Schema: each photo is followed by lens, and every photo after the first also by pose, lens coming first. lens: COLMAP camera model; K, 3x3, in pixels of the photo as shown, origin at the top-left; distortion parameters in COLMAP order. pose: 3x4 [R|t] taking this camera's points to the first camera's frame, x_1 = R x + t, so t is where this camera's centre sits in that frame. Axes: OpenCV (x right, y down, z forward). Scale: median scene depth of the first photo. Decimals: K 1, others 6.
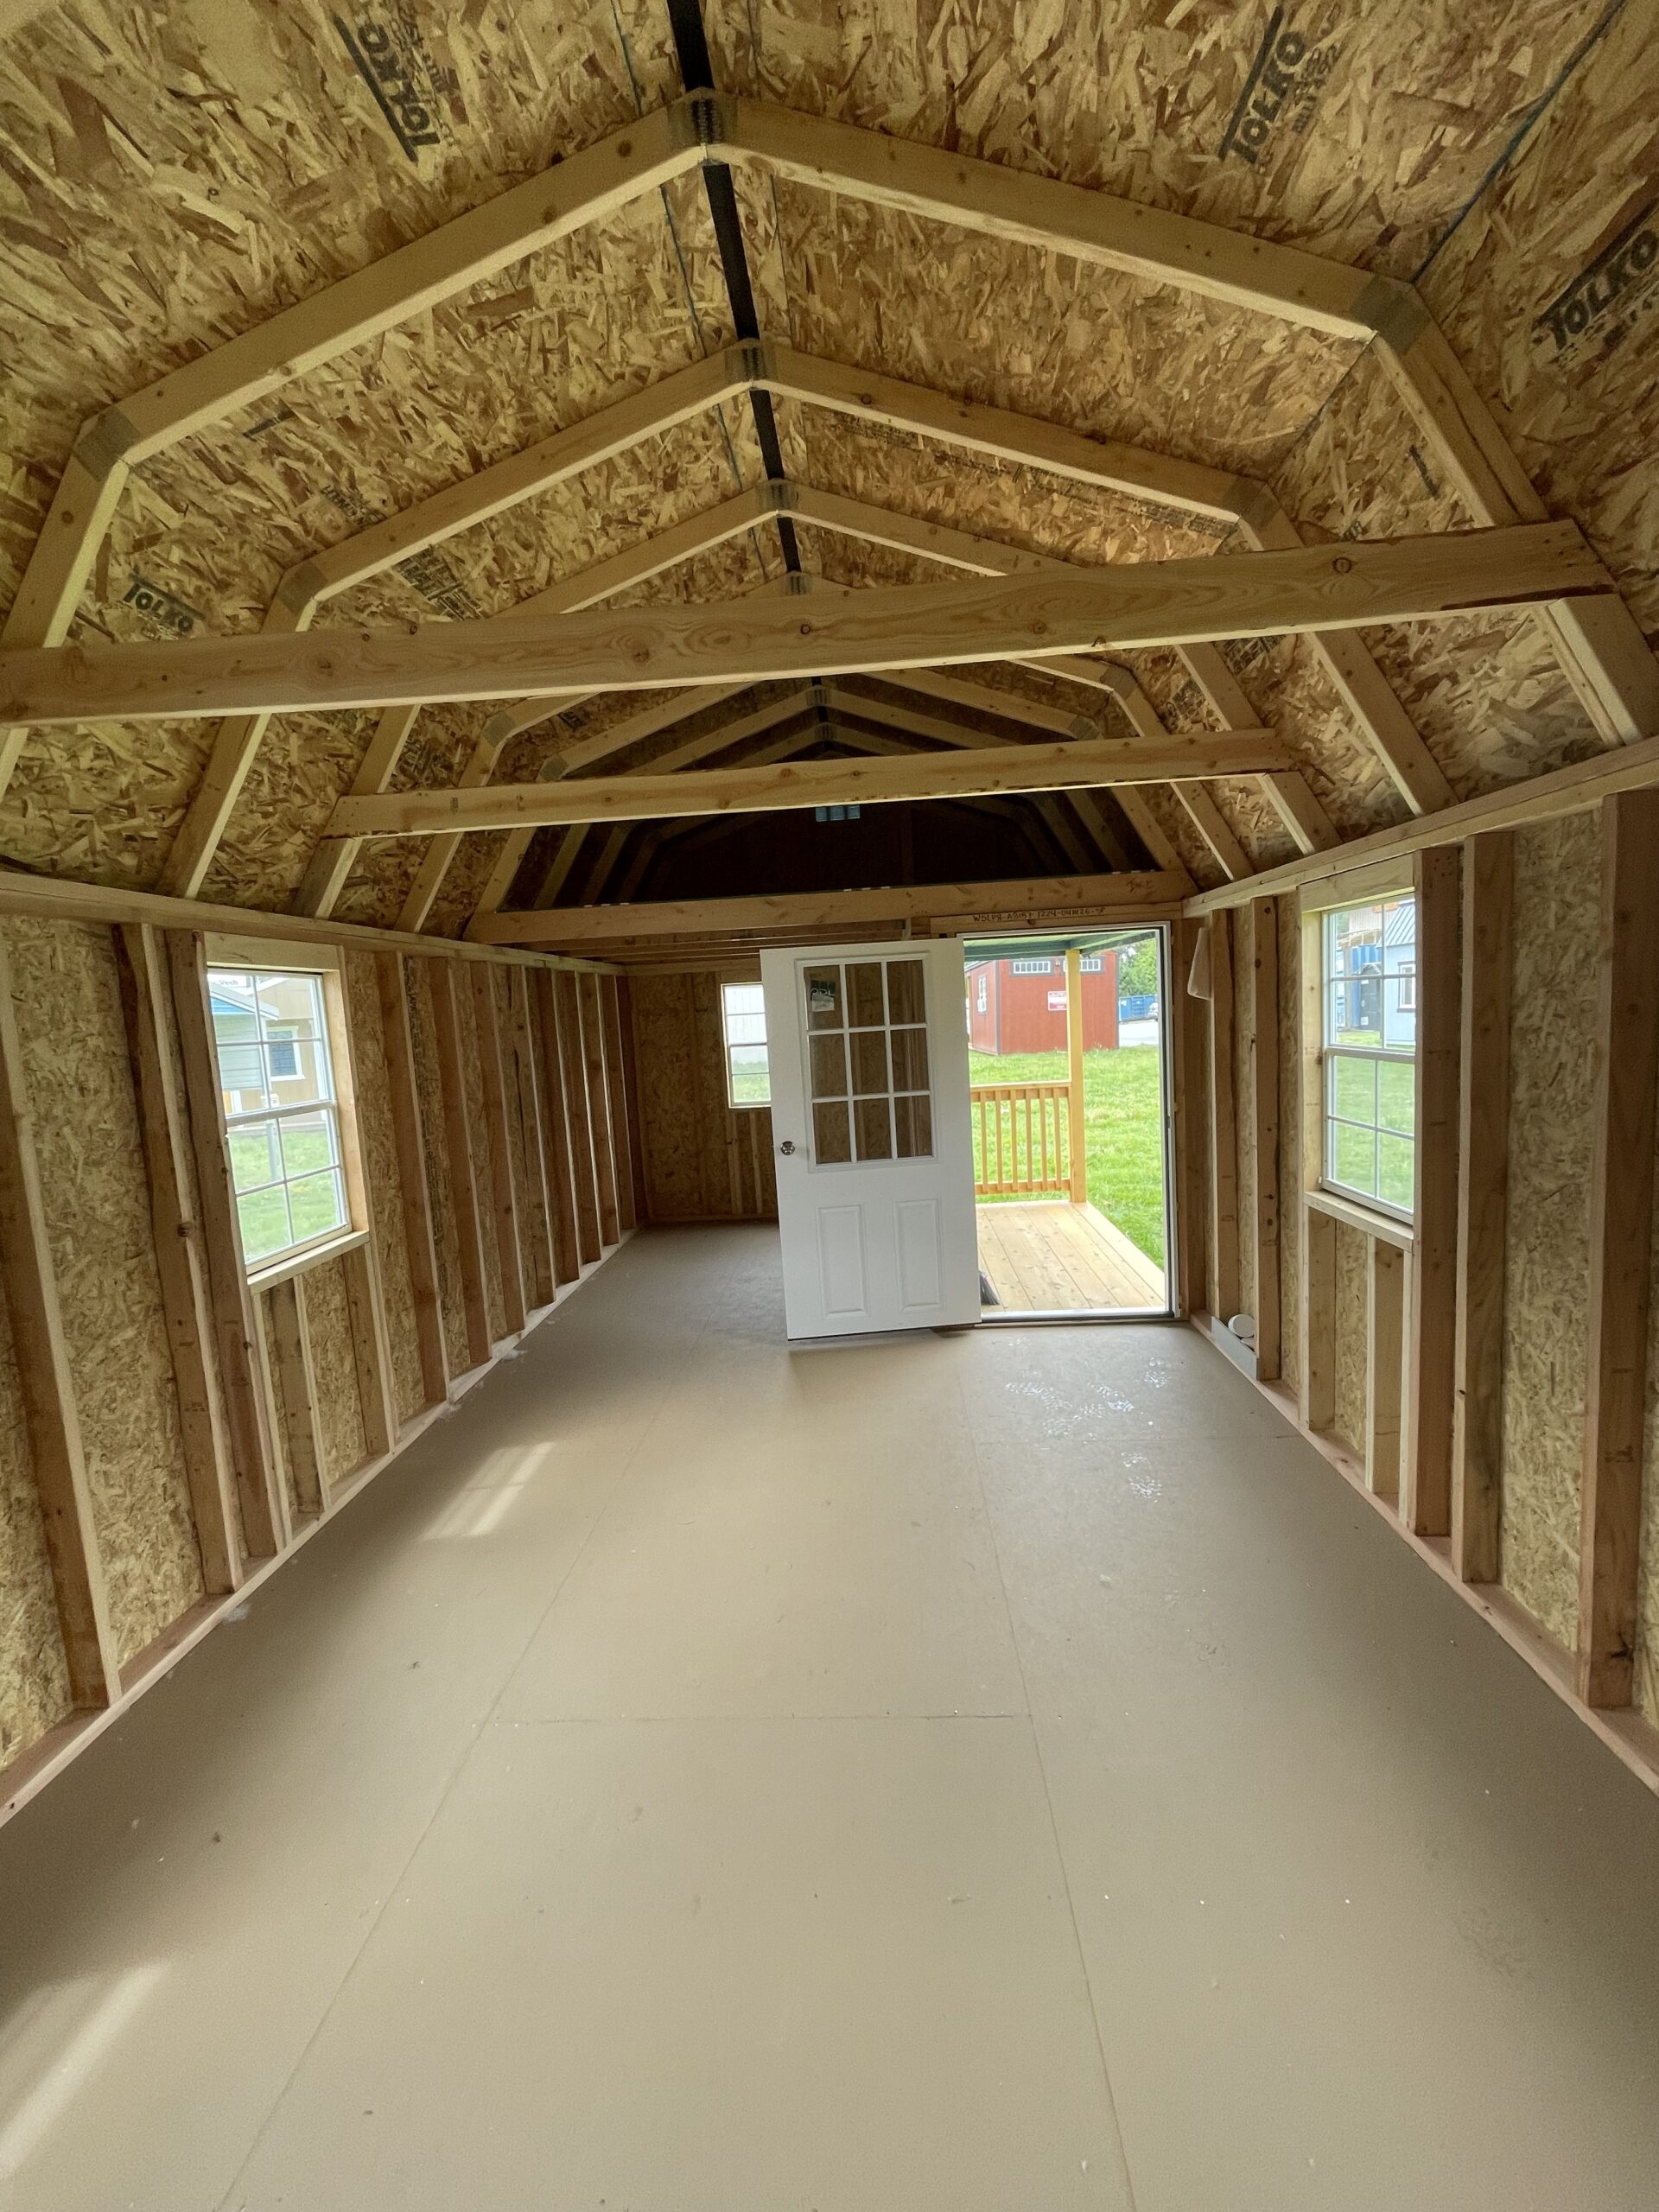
lens RADIAL K [[910.4, 0, 837.6], [0, 910.4, 1115.6], [0, 0, 1]] dist [-0.000410, -0.000039]
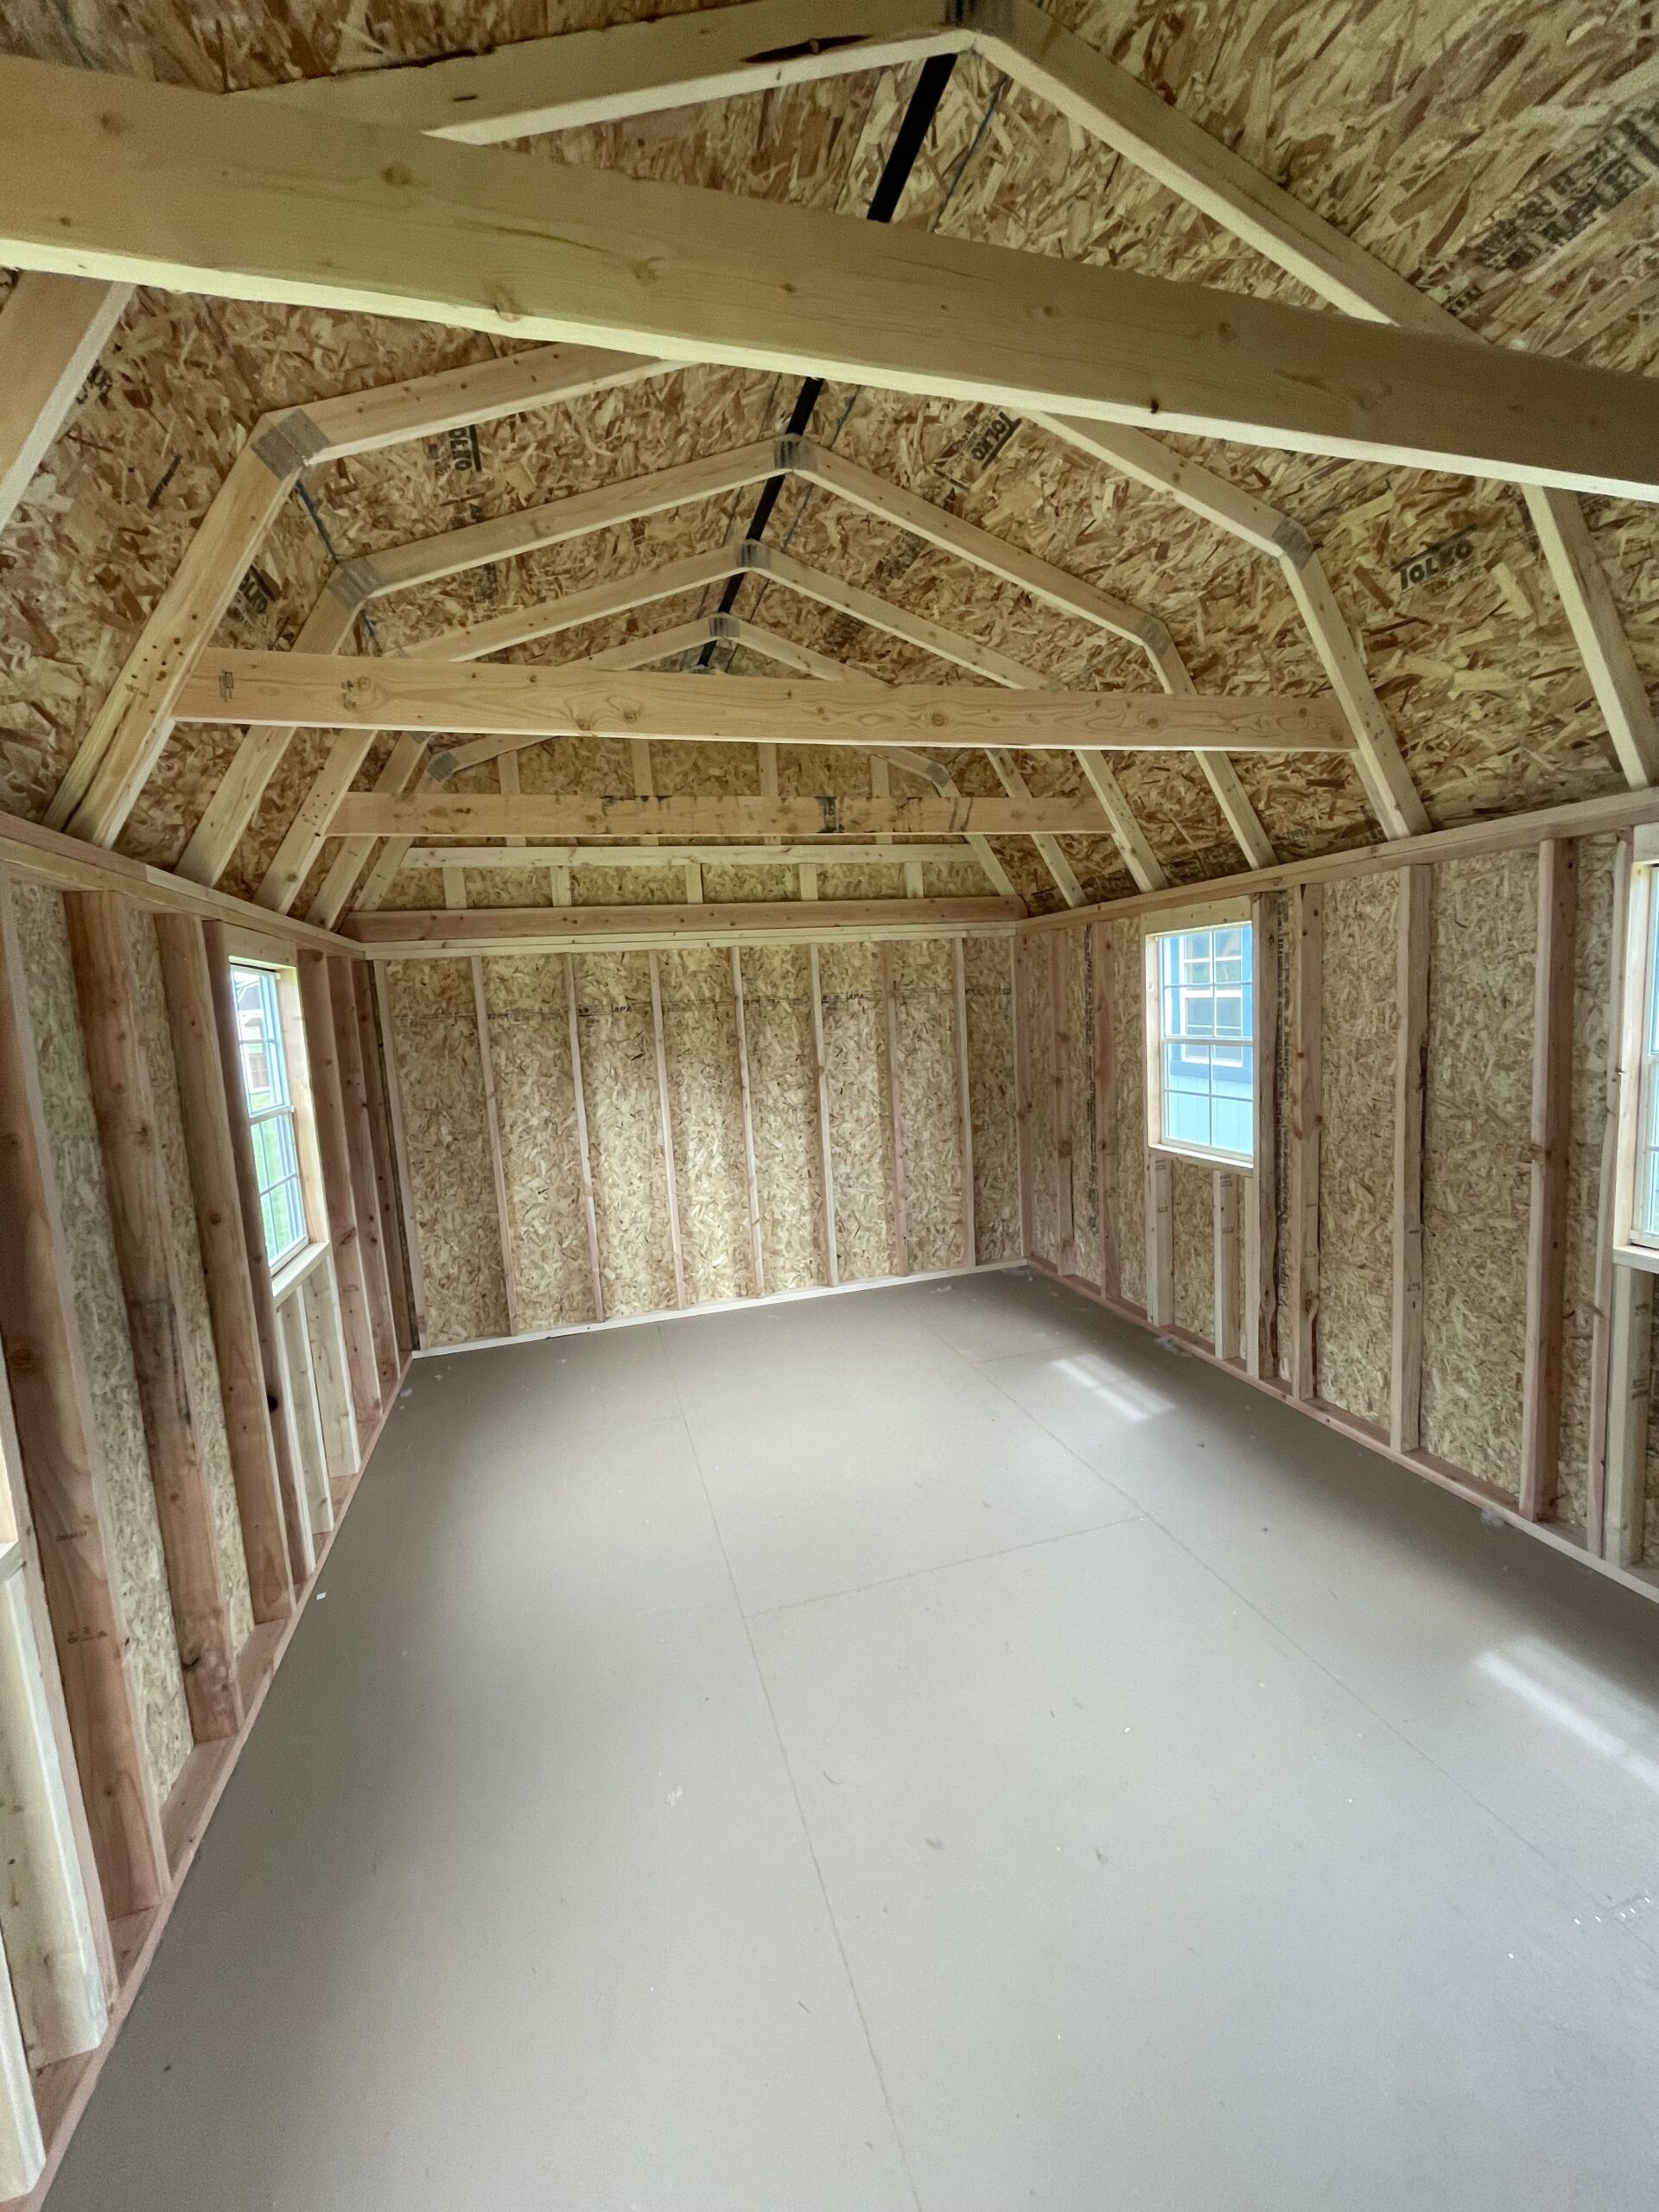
lens RADIAL K [[910.4, 0, 837.6], [0, 910.4, 1115.6], [0, 0, 1]] dist [-0.000410, -0.000039]
pose [[-0.937673, 0.151472, -0.312770, 0.344826], [0.071132, 0.964611, 0.253900, -0.249008], [0.340161, 0.215827, -0.915265, 1.861579]]
